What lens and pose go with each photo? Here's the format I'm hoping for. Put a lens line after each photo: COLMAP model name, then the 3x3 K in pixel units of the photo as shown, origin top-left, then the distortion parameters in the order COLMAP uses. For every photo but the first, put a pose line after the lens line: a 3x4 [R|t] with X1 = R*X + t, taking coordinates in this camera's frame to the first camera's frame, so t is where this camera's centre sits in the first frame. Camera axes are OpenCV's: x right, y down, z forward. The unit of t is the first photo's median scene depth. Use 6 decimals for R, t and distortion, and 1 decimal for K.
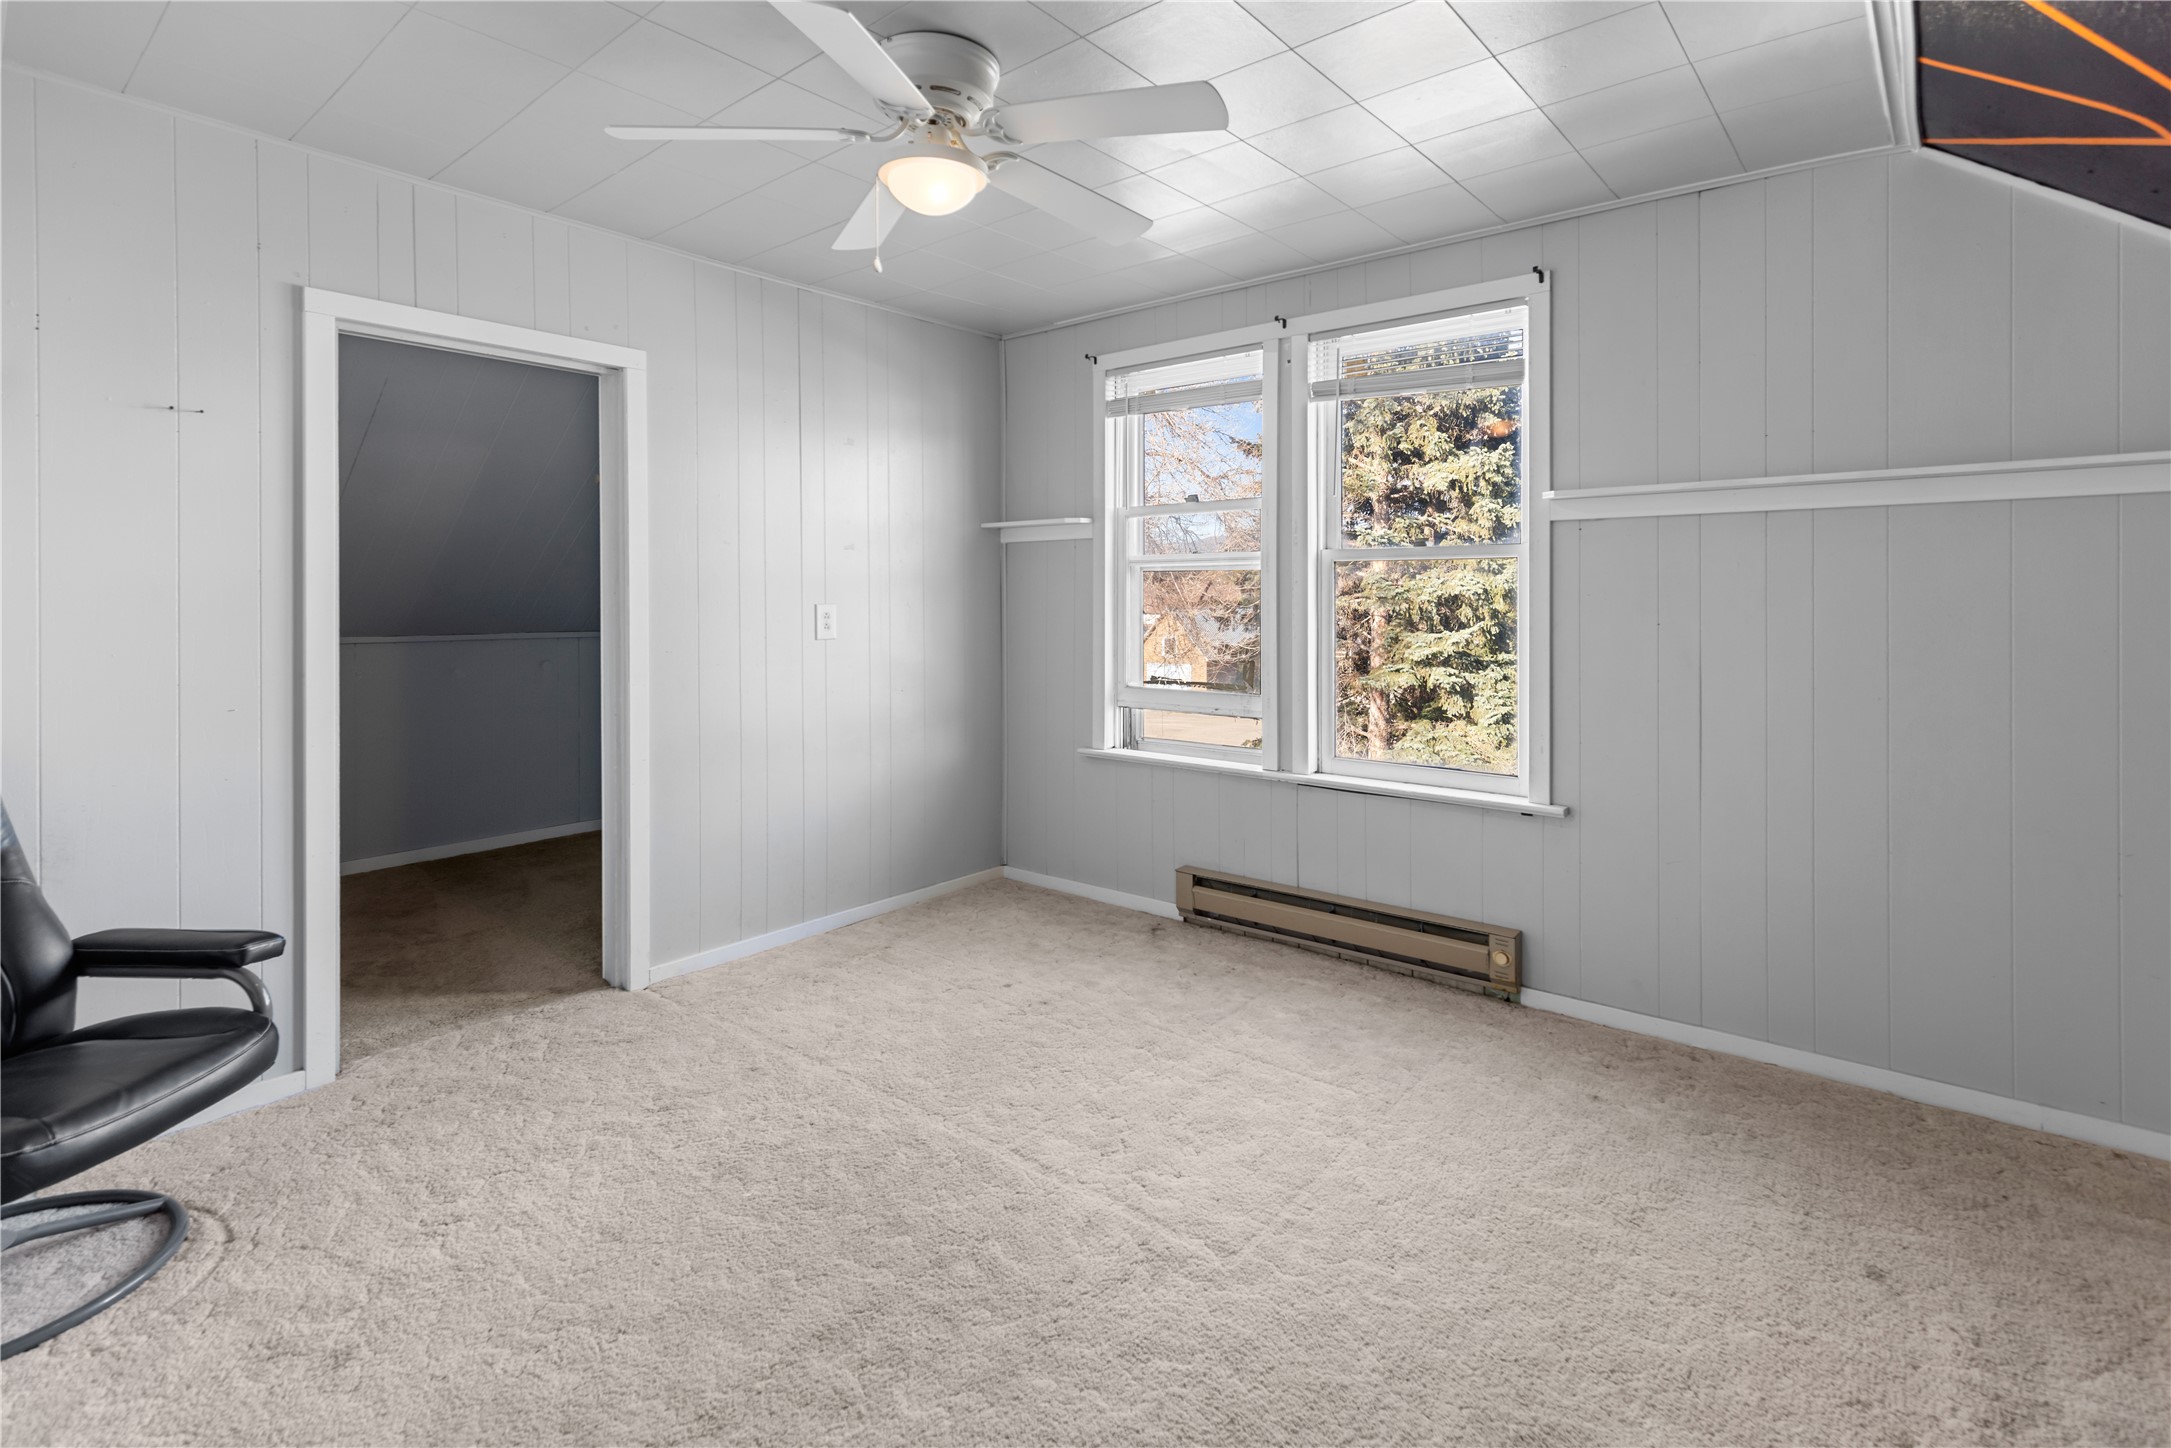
lens RADIAL K [[981.3, 0, 1082.3], [0, 981.3, 601.1], [0, 0, 1]] dist [0.017072, 0.000012]
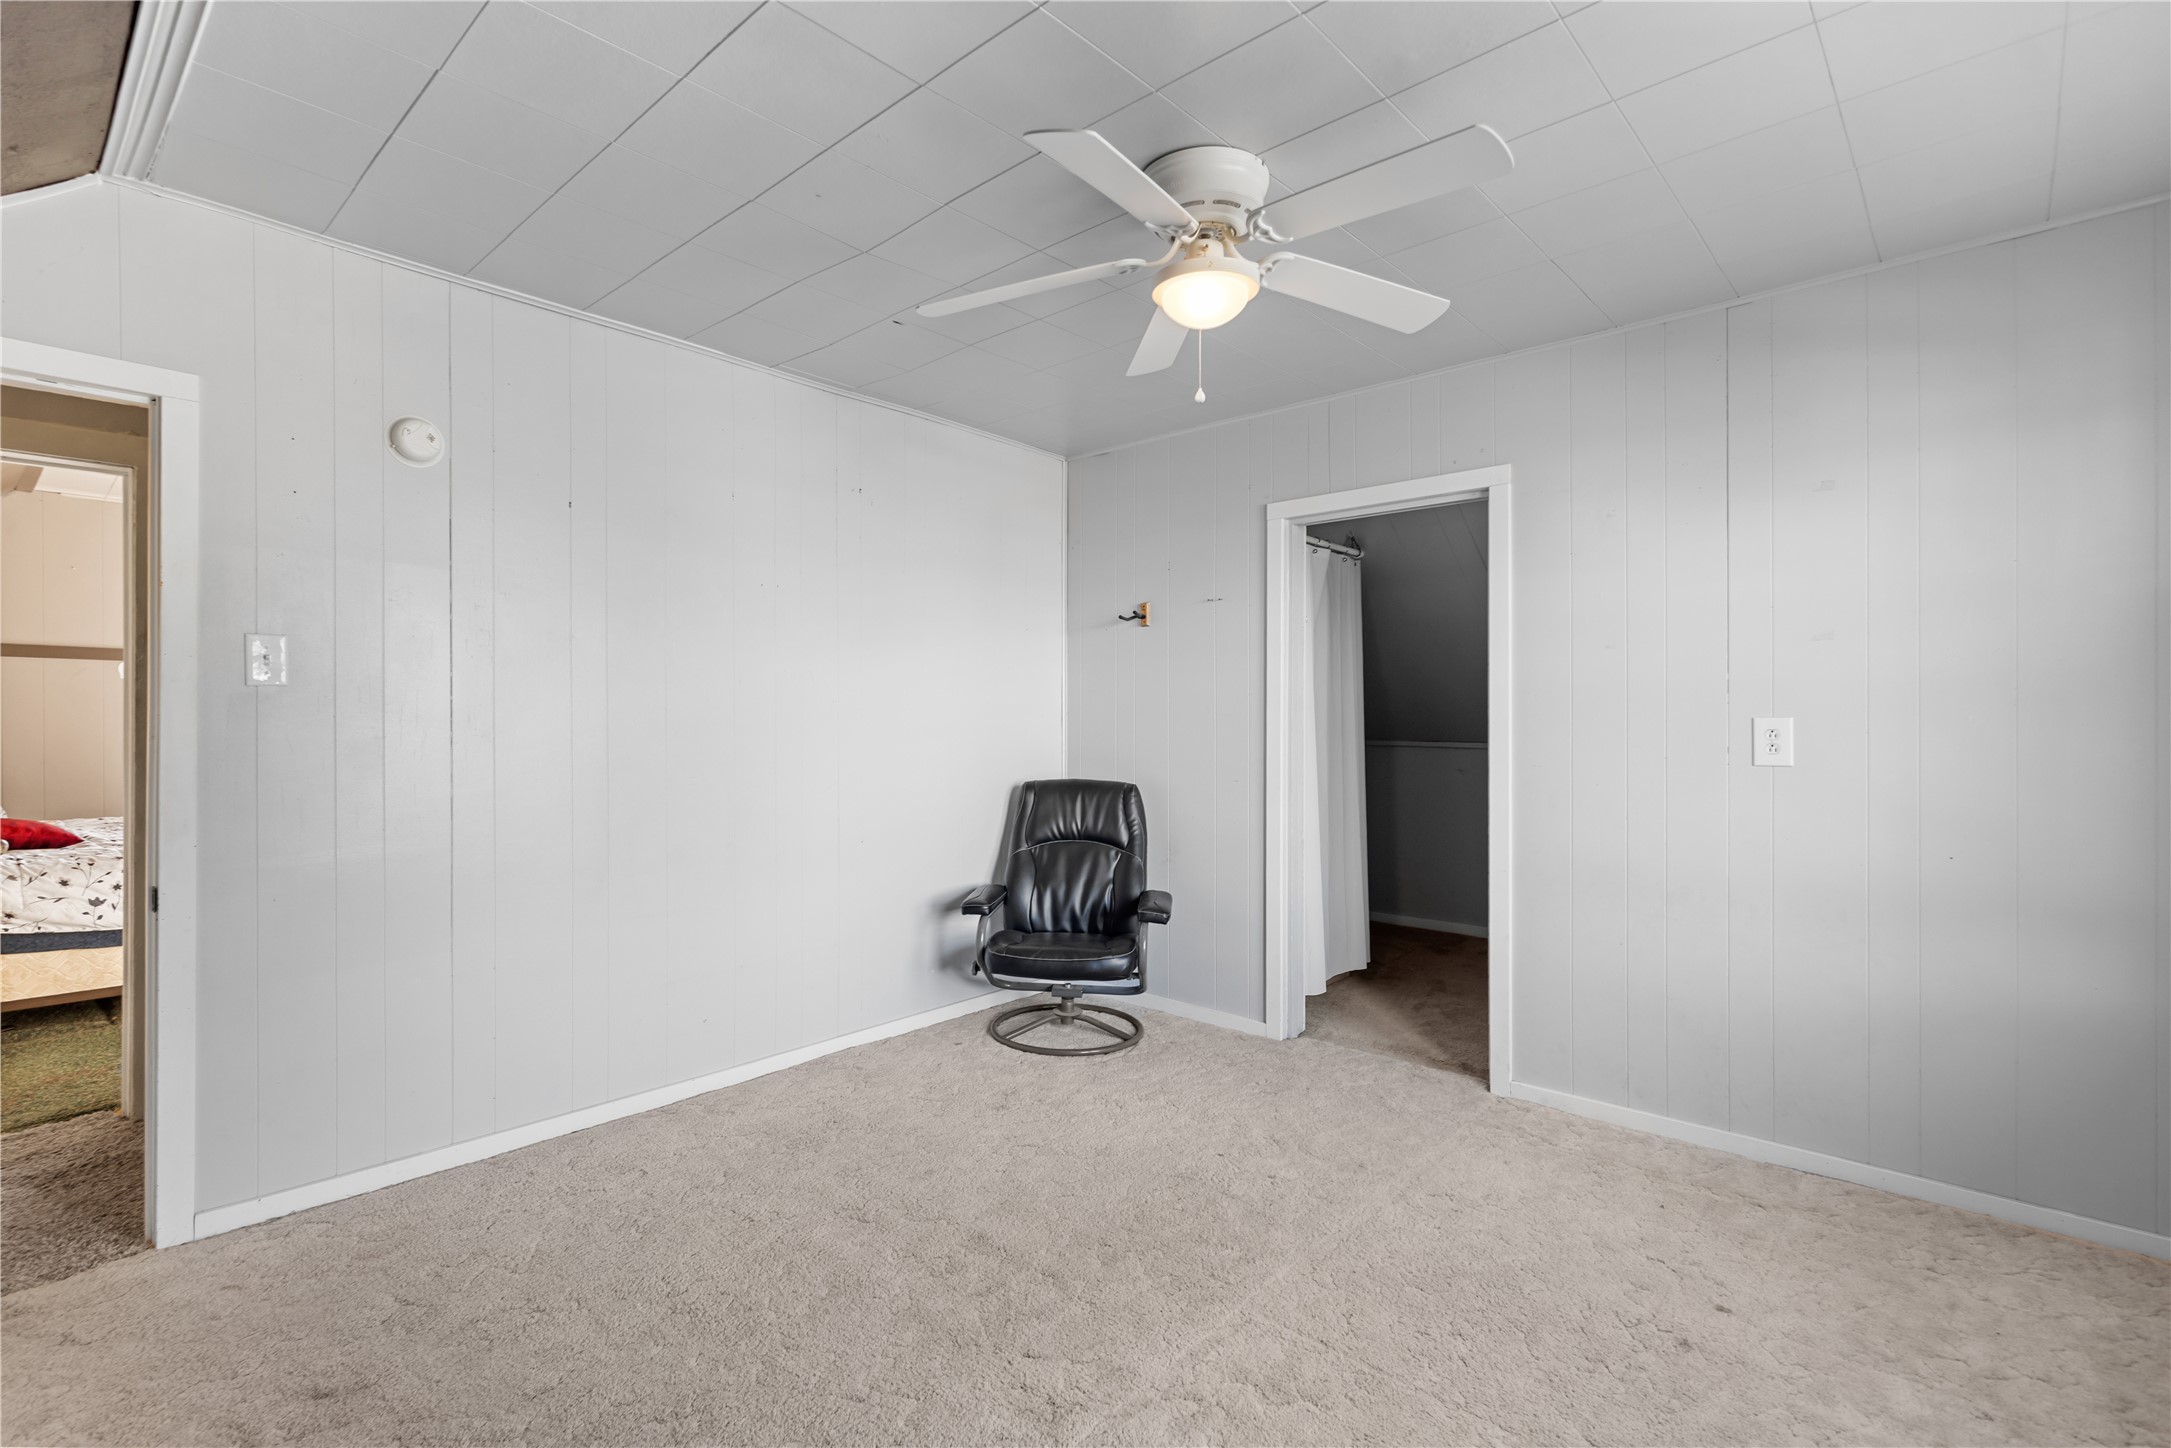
lens RADIAL K [[981.1, 0, 1091.8], [0, 981.1, 713.3], [0, 0, 1]] dist [0.002041, 0.000028]
pose [[0.000647, -0.004817, -0.999988, 0.714751], [-0.001036, 0.999988, -0.004818, 0.006337], [0.999999, 0.001039, 0.000642, 0.735265]]
